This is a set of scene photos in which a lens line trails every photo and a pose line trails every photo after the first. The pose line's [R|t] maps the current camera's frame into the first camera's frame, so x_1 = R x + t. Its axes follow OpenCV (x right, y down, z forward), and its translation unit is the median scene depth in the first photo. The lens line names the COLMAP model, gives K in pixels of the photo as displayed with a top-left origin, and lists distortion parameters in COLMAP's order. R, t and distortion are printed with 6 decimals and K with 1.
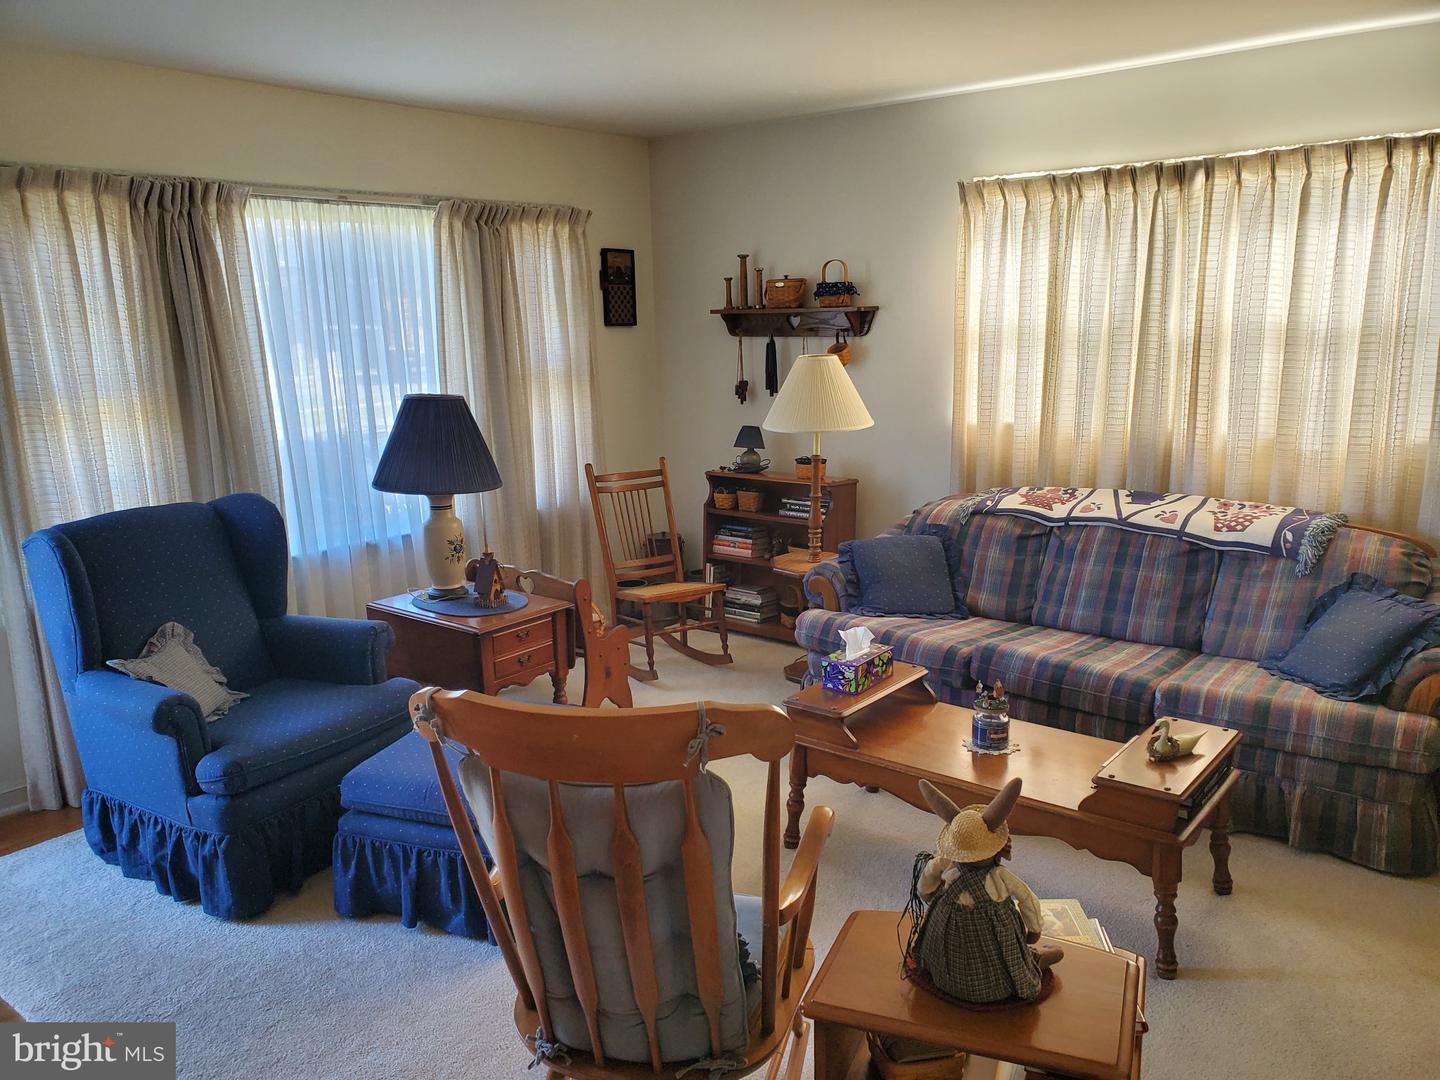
lens RADIAL K [[1135.6, 0, 720.0], [0, 1135.6, 540.0], [0, 0, 1]] dist [0.045510, -0.002558]
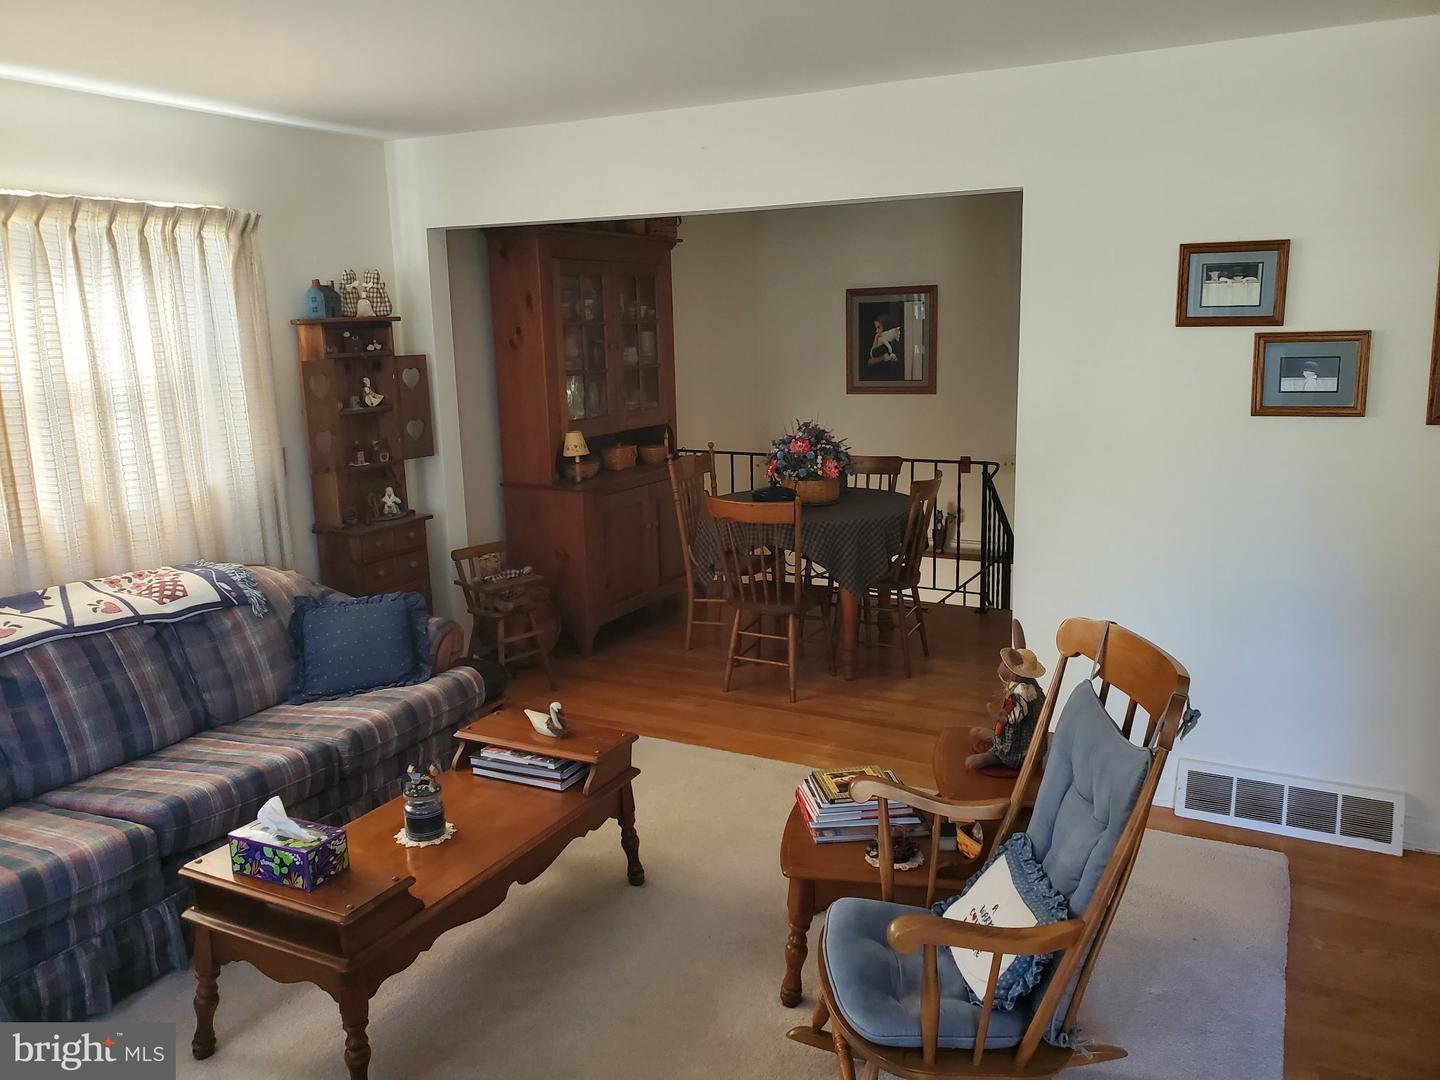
lens RADIAL K [[1135.6, 0, 720.0], [0, 1135.6, 540.0], [0, 0, 1]] dist [0.045510, -0.002558]
pose [[-0.194039, -0.169210, 0.966290, -0.544408], [0.215250, 0.953663, 0.210223, -0.156339], [-0.957087, 0.248786, -0.148626, 0.692055]]
